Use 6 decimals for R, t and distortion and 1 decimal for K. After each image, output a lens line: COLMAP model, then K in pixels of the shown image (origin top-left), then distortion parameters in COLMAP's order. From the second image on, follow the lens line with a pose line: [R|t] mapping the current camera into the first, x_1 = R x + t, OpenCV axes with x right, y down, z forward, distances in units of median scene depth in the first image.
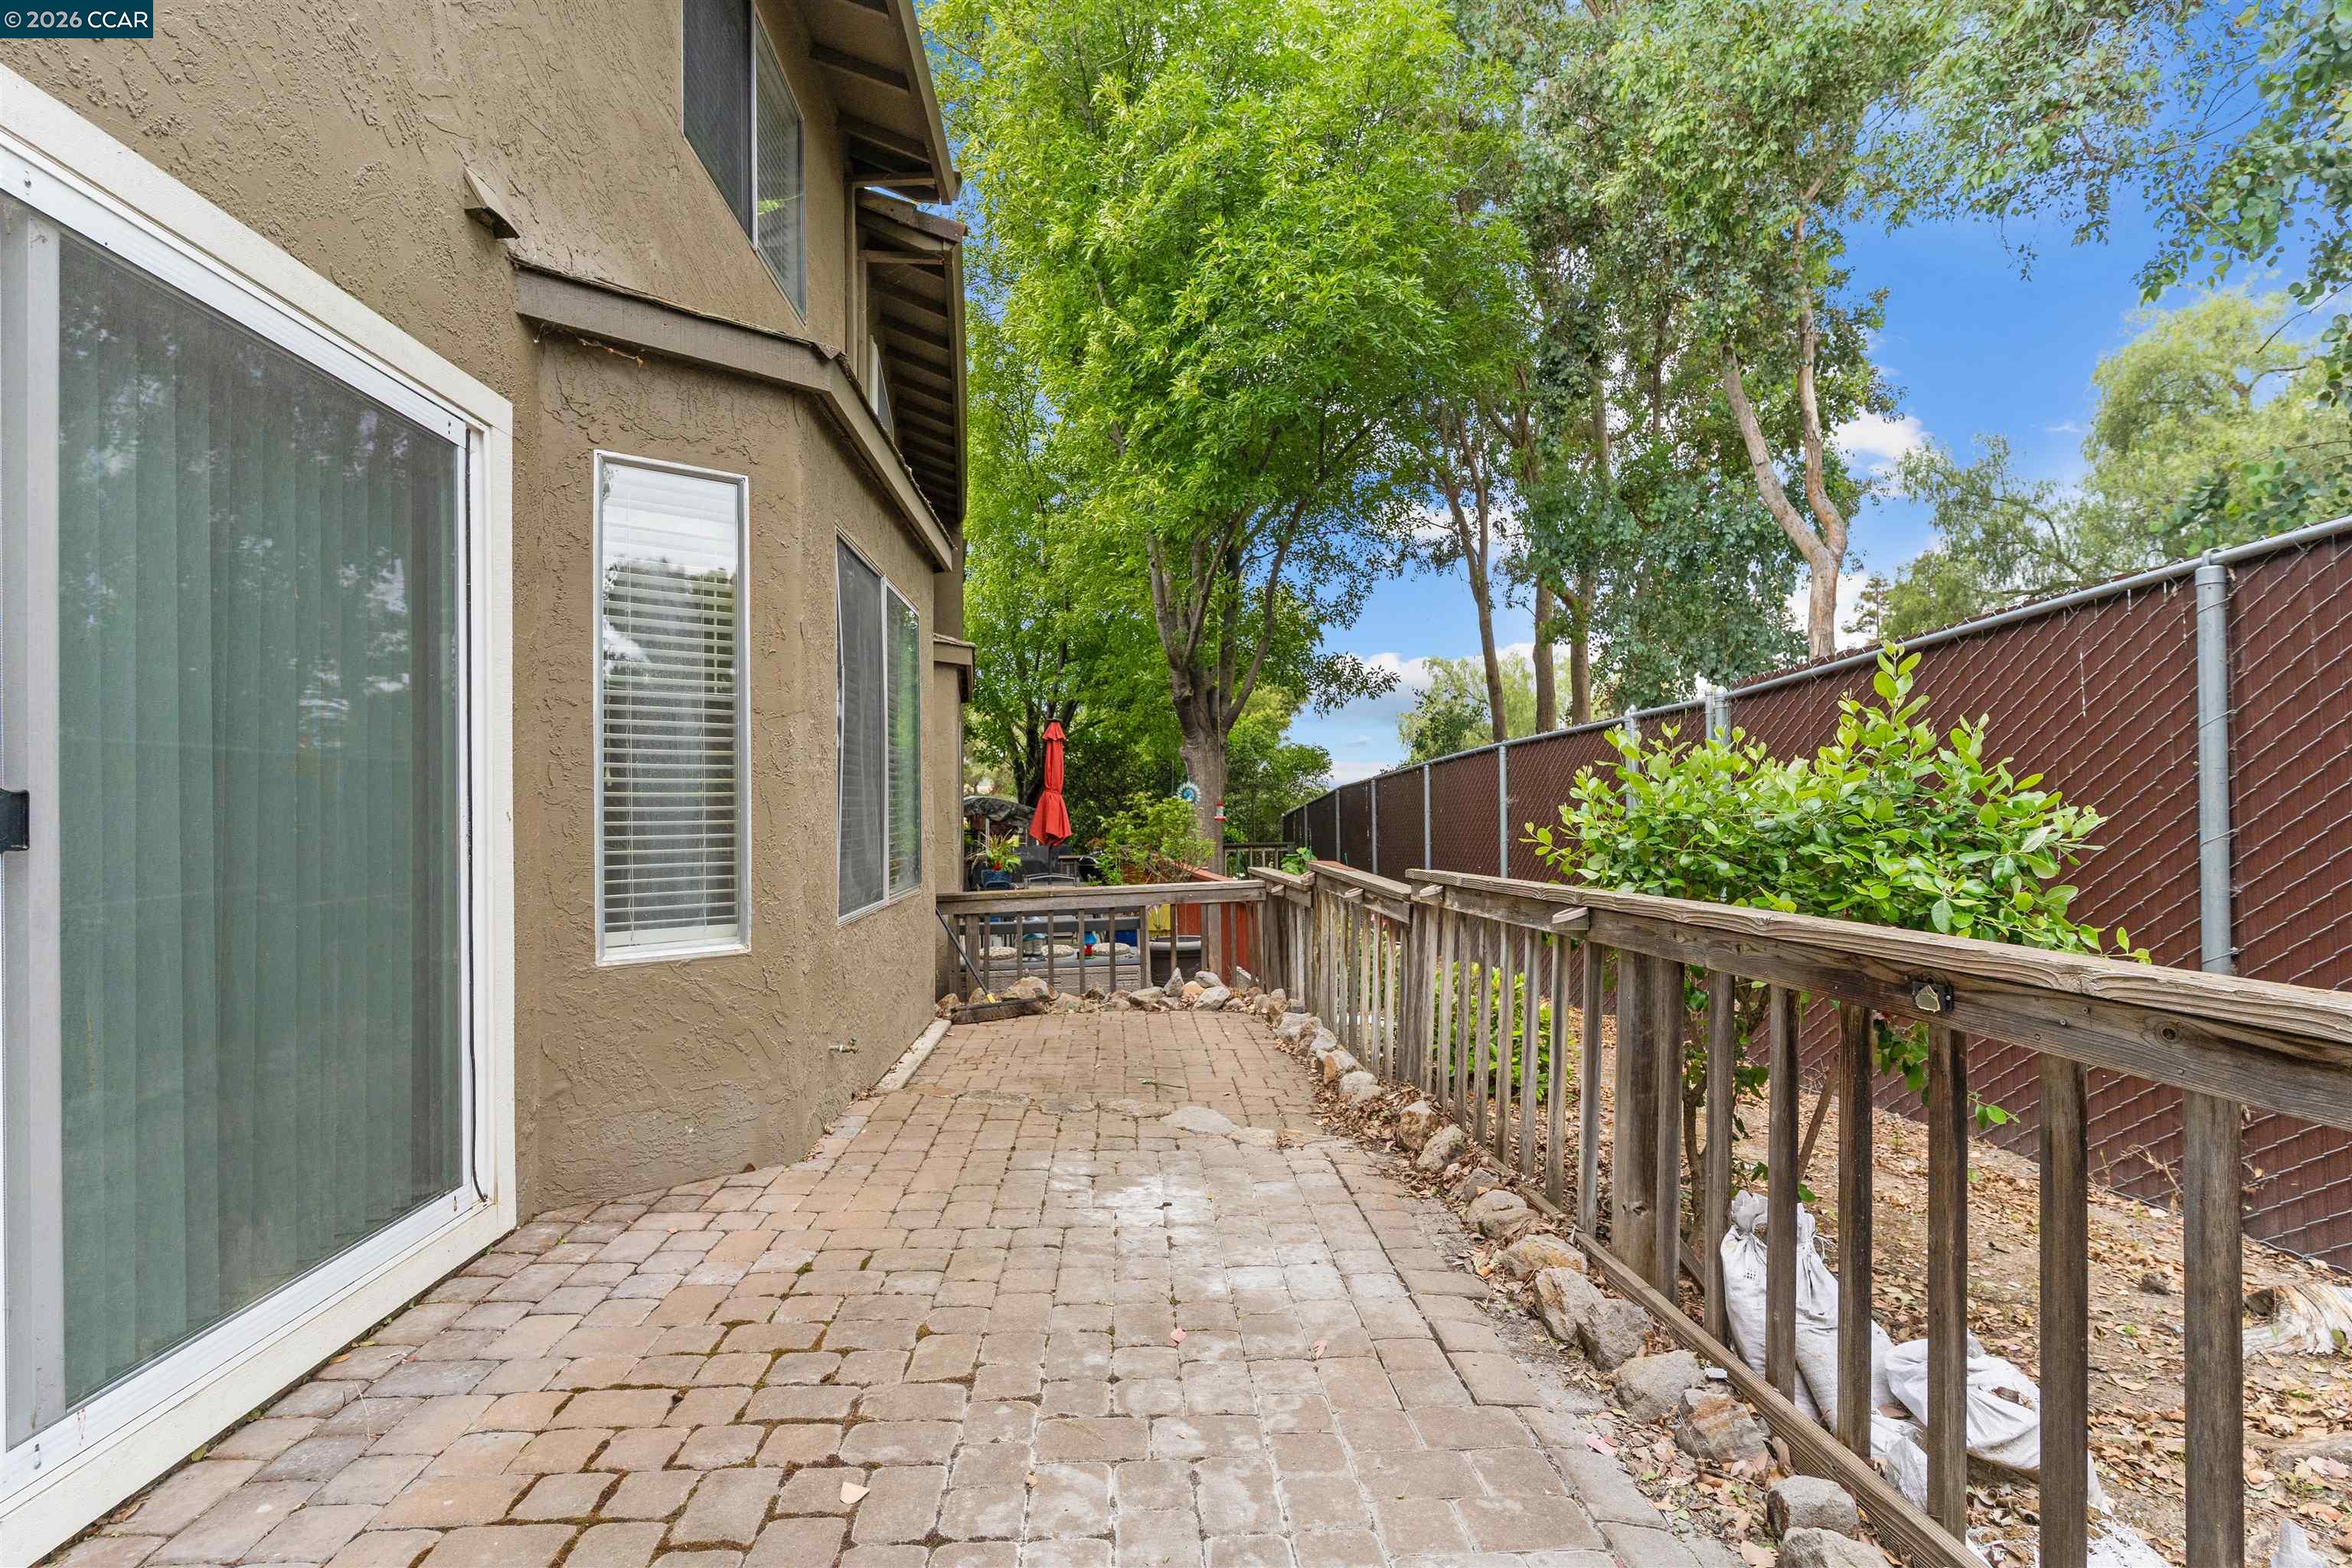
lens RADIAL K [[1124.1, 0, 1226.1], [0, 1124.1, 813.9], [0, 0, 1]] dist [0.002146, -0.001171]
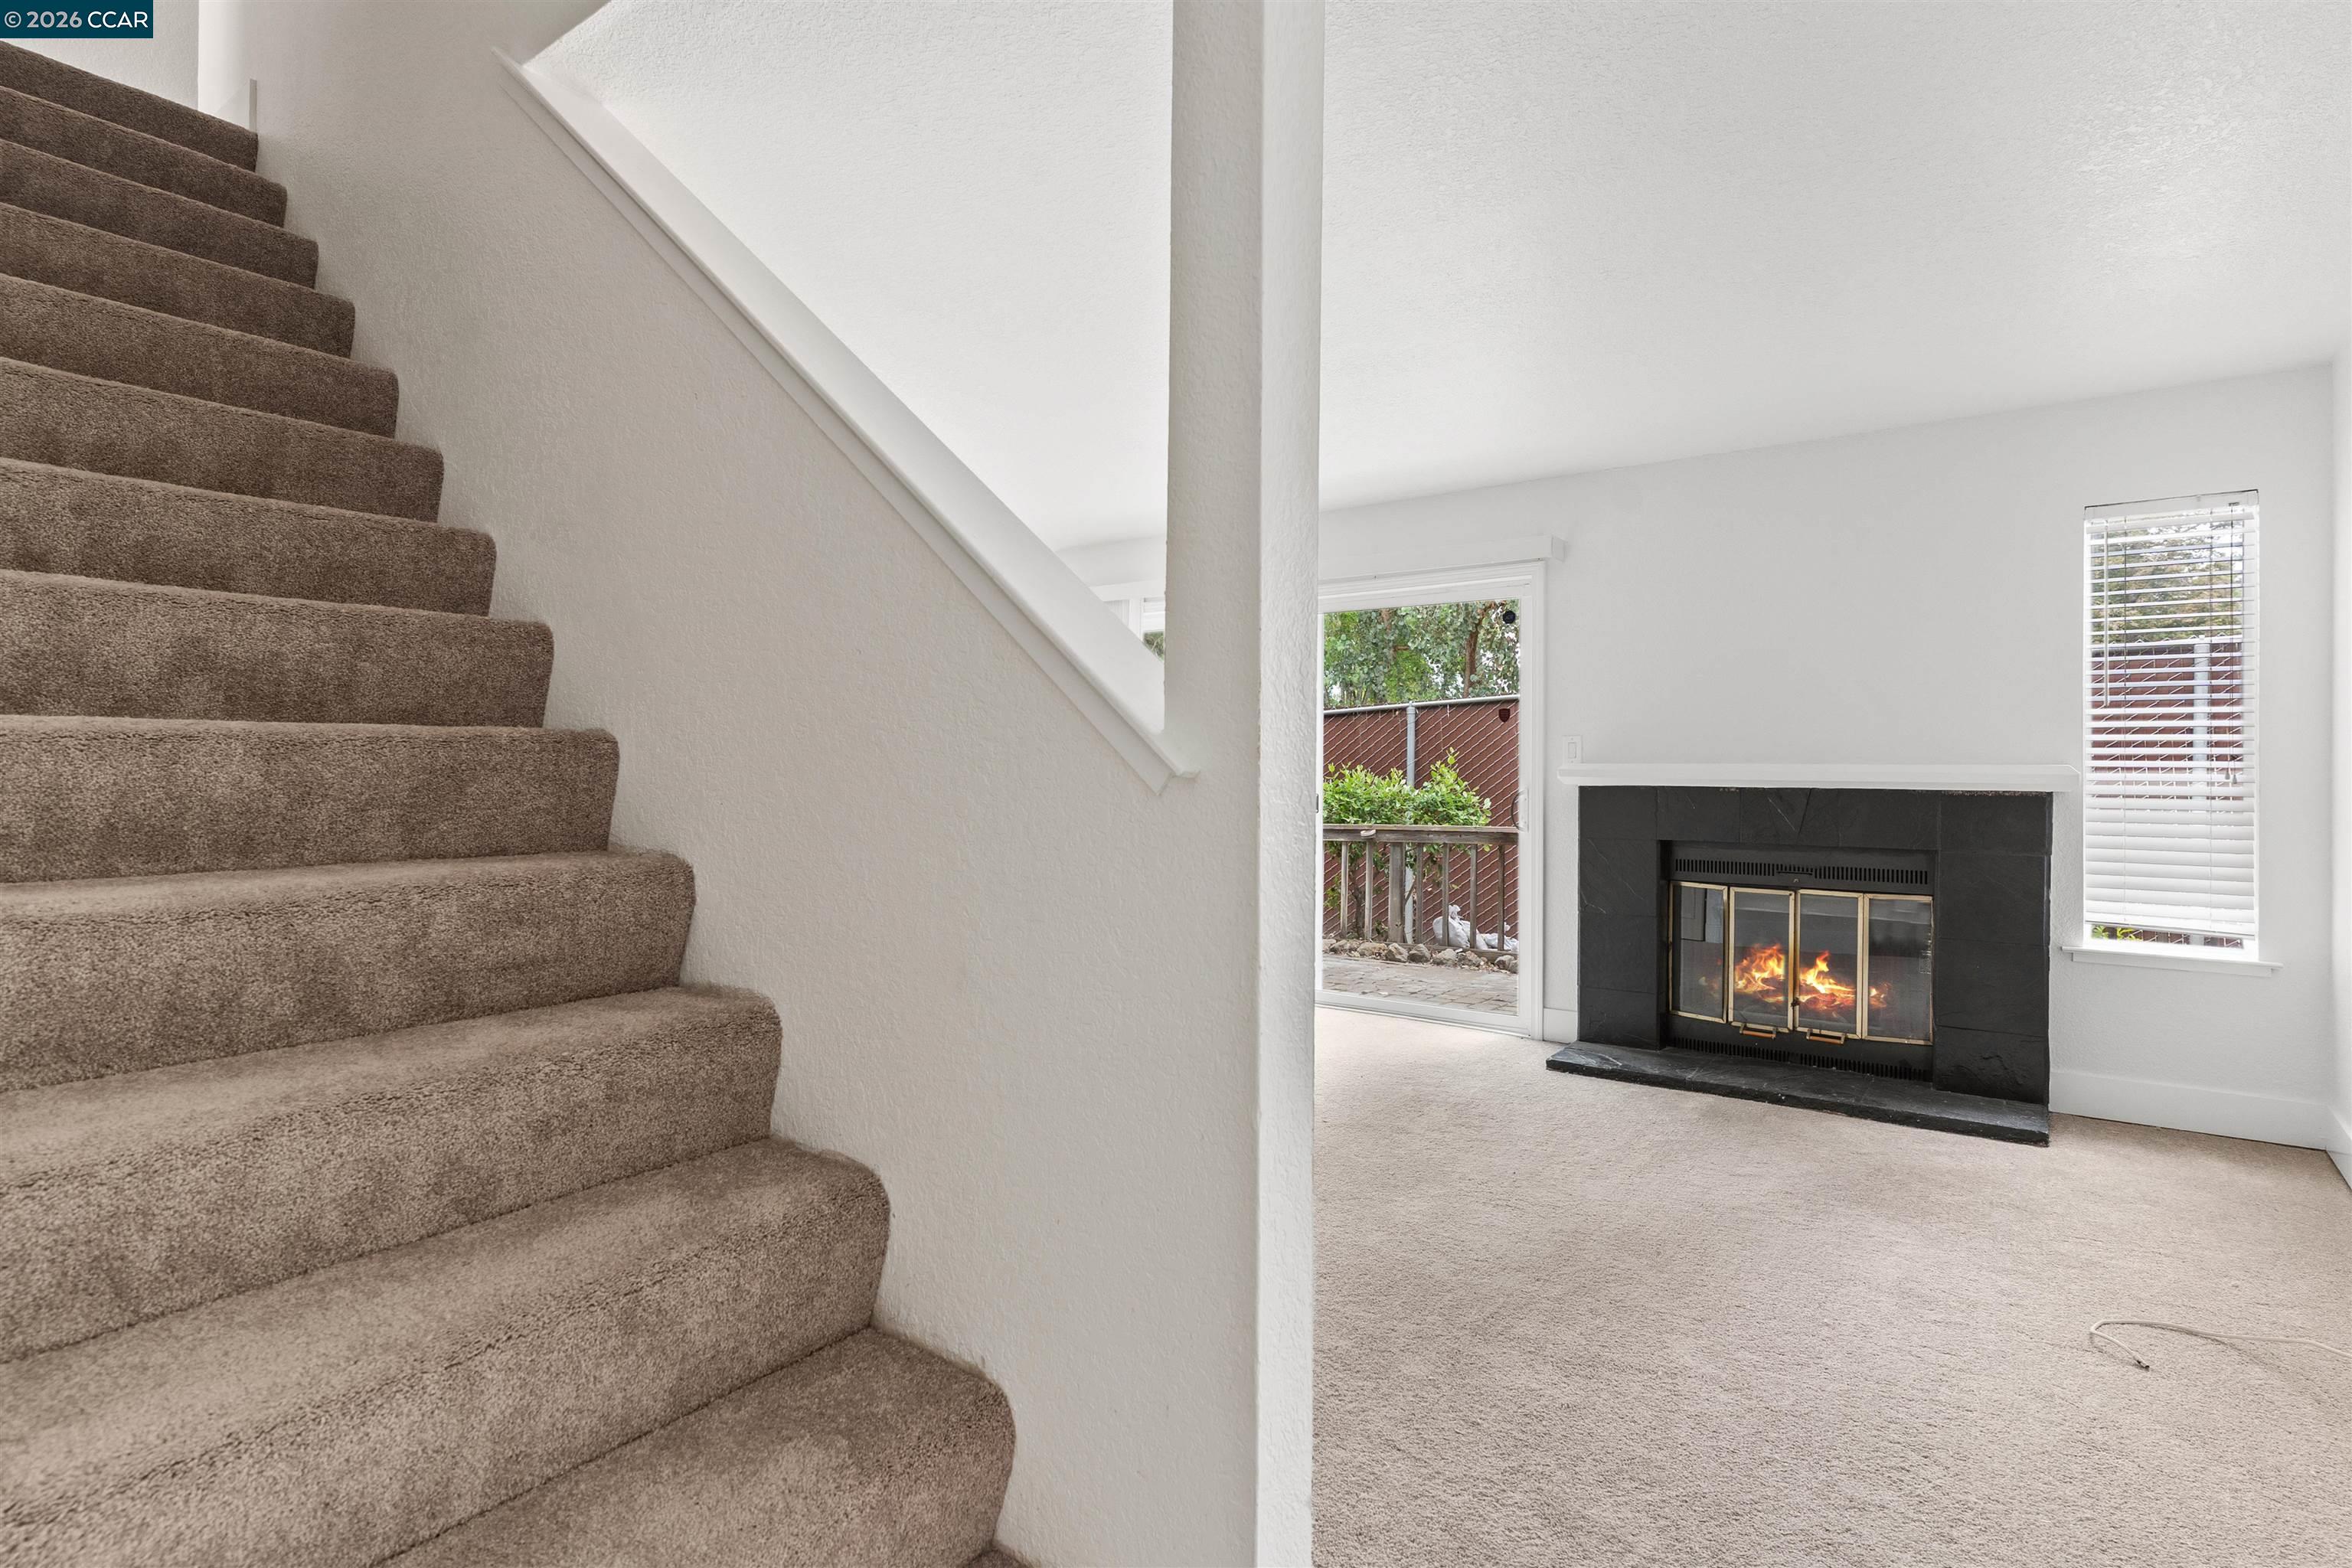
lens RADIAL K [[1174.4, 0, 1174.5], [0, 1174.4, 771.9], [0, 0, 1]] dist [-0.002029, 0.000419]
pose [[0.642330, 0.014758, 0.766286, -0.813589], [-0.007588, 0.999888, -0.012897, -0.008533], [-0.766391, 0.002469, 0.642370, -0.195966]]
